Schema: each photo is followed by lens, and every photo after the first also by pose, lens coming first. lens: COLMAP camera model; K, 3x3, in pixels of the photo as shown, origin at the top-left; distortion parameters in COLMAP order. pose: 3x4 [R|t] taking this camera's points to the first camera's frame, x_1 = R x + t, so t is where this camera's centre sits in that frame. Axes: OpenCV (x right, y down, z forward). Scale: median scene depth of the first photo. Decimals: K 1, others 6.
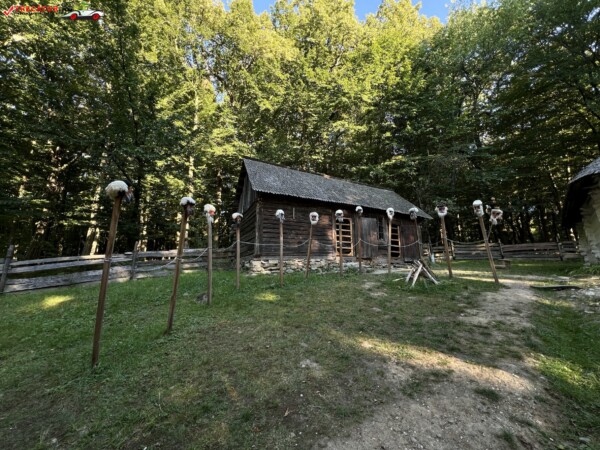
lens RADIAL K [[240.9, 0, 299.7], [0, 240.9, 225.0], [0, 0, 1]] dist [0.001782, 0.000157]
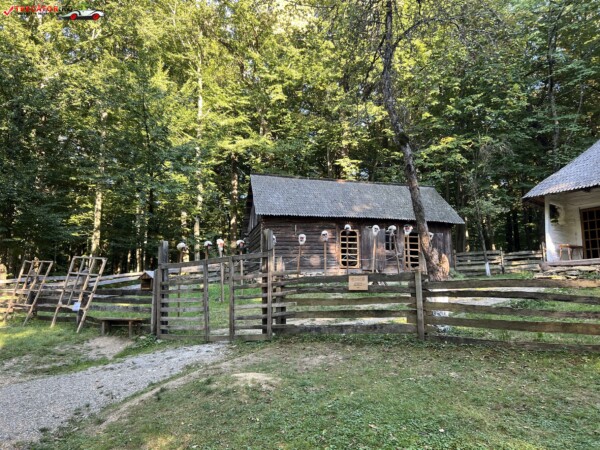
lens RADIAL K [[447.8, 0, 297.1], [0, 447.8, 222.9], [0, 0, 1]] dist [0.005879, -0.003133]
pose [[0.978667, -0.042089, -0.201095, 0.341792], [0.048469, 0.998462, 0.026905, -0.119216], [0.199653, -0.036077, 0.979202, -0.843944]]
